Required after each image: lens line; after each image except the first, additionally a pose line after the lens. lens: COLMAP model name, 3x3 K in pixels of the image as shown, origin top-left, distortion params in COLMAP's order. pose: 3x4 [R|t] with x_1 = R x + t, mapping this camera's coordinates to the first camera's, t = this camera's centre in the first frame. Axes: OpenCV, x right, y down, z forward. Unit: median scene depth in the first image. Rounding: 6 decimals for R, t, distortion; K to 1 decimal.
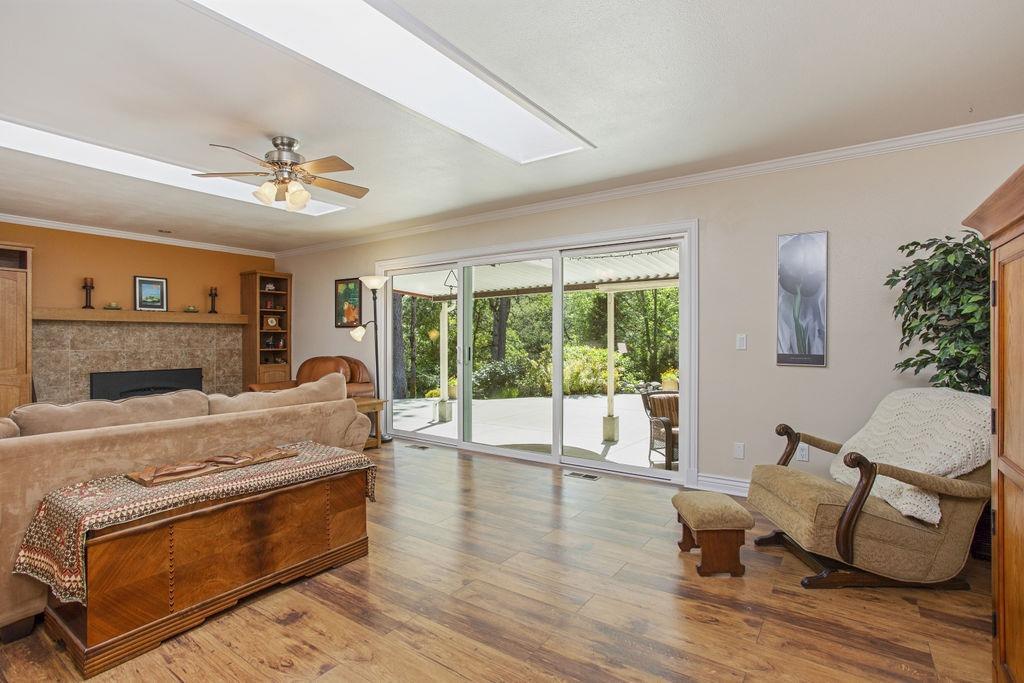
lens RADIAL K [[490.4, 0, 516.5], [0, 490.4, 340.6], [0, 0, 1]] dist [-0.023541, 0.004179]
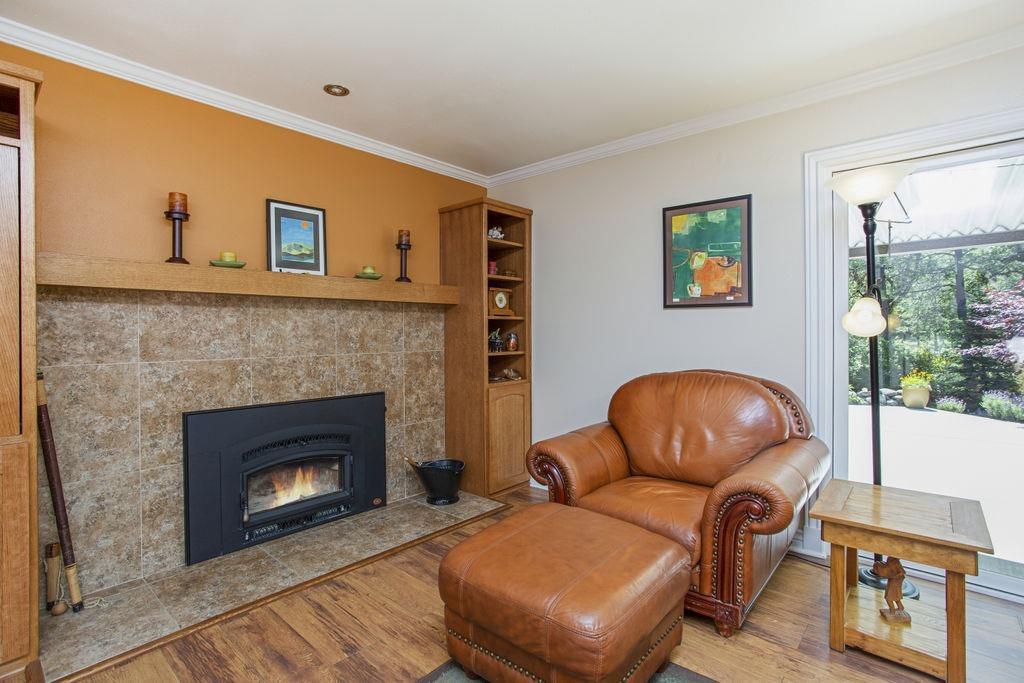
lens RADIAL K [[490.4, 0, 508.0], [0, 490.4, 335.5], [0, 0, 1]] dist [-0.023541, 0.004179]
pose [[0.993386, -0.002610, -0.114792, -0.477201], [0.003409, 0.999971, 0.006763, -0.004602], [0.114771, -0.007110, 0.993367, 0.528311]]
